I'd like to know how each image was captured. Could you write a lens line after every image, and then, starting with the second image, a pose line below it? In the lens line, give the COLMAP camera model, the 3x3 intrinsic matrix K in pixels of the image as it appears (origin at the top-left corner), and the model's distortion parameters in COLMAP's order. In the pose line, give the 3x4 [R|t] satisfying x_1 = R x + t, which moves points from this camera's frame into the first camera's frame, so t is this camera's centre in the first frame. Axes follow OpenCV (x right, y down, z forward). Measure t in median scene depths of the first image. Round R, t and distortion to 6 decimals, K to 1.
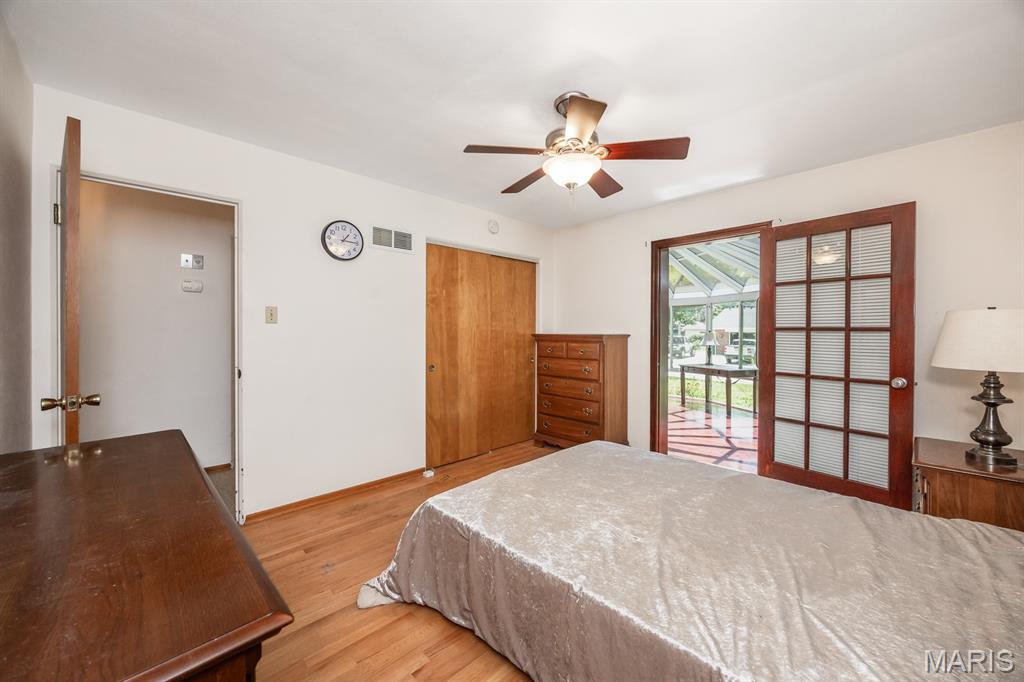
lens RADIAL K [[404.6, 0, 515.4], [0, 404.6, 333.2], [0, 0, 1]] dist [-0.009890, 0.000441]
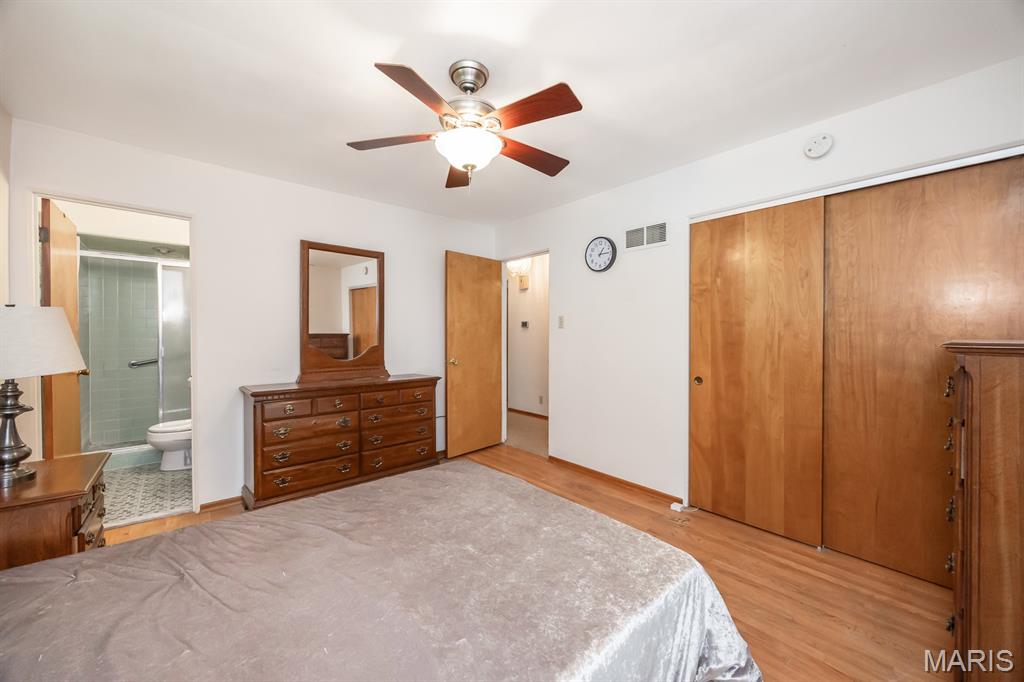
lens RADIAL K [[404.6, 0, 515.4], [0, 404.6, 337.9], [0, 0, 1]] dist [-0.009890, 0.000441]
pose [[-0.091871, 0.004359, -0.995761, 0.623586], [-0.012800, 0.999903, 0.005559, 0.003831], [0.995689, 0.013256, -0.091806, 0.736033]]
